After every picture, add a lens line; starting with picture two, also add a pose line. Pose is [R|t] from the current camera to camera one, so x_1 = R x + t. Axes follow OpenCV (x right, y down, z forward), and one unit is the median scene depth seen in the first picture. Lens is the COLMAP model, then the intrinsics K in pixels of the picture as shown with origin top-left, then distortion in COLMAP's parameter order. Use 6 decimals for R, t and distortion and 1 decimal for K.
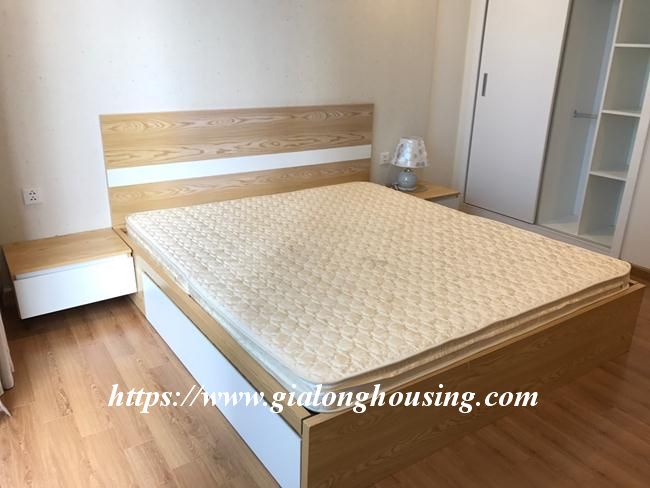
lens RADIAL K [[525.4, 0, 325.0], [0, 525.4, 244.0], [0, 0, 1]] dist [-0.004484, -0.008850]
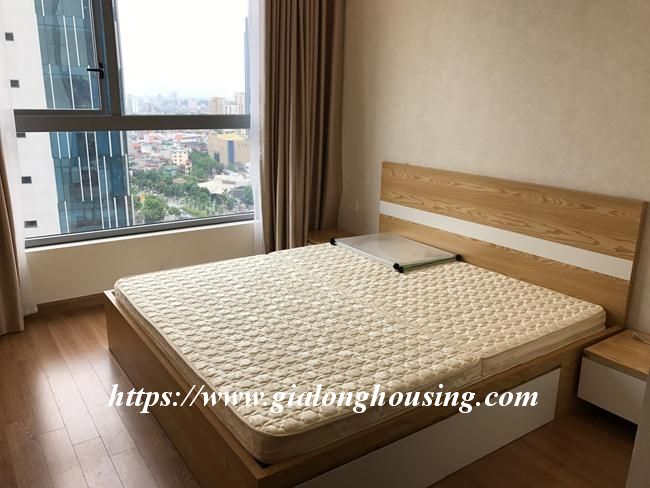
lens RADIAL K [[550.0, 0, 325.0], [0, 550.0, 244.0], [0, 0, 1]] dist [0.005212, 0.000827]
pose [[-0.018400, 0.197929, -0.980044, 1.086272], [-0.397291, 0.898055, 0.188830, -0.266126], [0.917508, 0.392837, 0.062111, 0.850530]]
